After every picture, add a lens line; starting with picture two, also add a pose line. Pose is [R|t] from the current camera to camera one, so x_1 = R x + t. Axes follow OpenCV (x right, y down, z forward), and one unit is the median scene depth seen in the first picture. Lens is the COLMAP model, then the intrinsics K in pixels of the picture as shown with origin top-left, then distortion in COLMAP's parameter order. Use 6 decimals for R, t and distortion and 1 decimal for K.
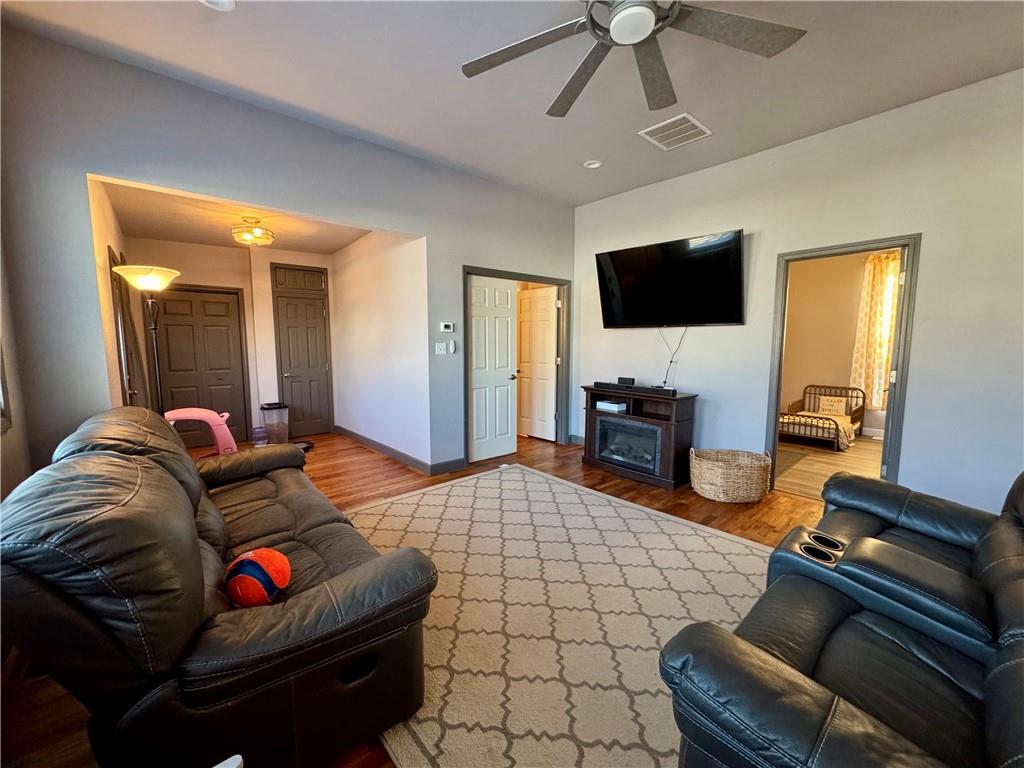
lens RADIAL K [[403.1, 0, 514.1], [0, 403.1, 382.3], [0, 0, 1]] dist [-0.001825, -0.000474]
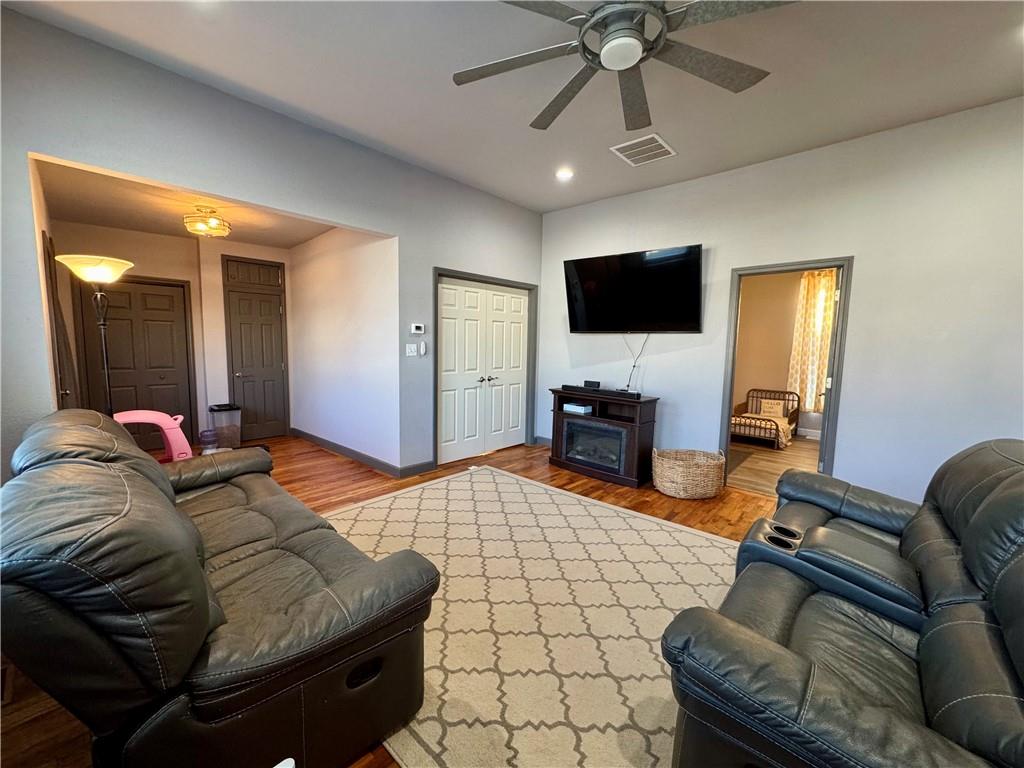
lens RADIAL K [[403.1, 0, 515.3], [0, 403.1, 382.8], [0, 0, 1]] dist [-0.001825, -0.000474]
pose [[0.993675, 0.008678, 0.111957, -0.047427], [-0.008493, 0.999962, -0.002121, -0.004178], [-0.111971, 0.001157, 0.993711, -0.014086]]
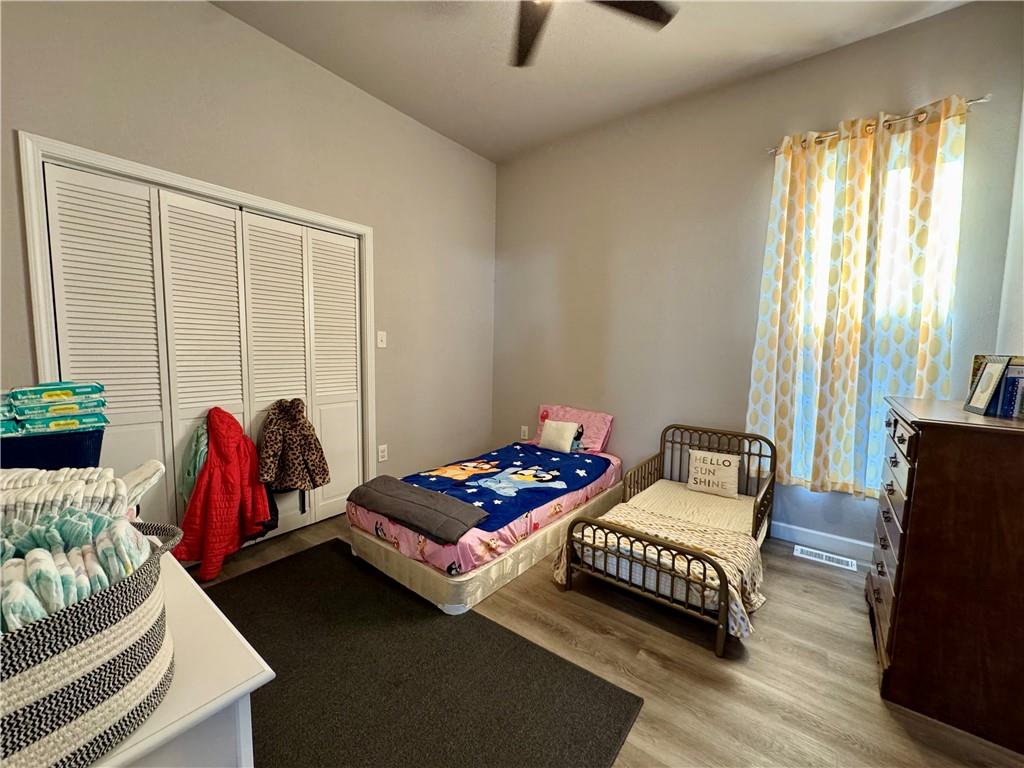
lens RADIAL K [[403.1, 0, 516.9], [0, 403.1, 384.5], [0, 0, 1]] dist [-0.001825, -0.000474]
pose [[0.978296, -0.004404, 0.207164, 0.948619], [0.005716, 0.999967, -0.005732, -0.083645], [-0.207132, 0.006791, 0.978289, 1.184918]]
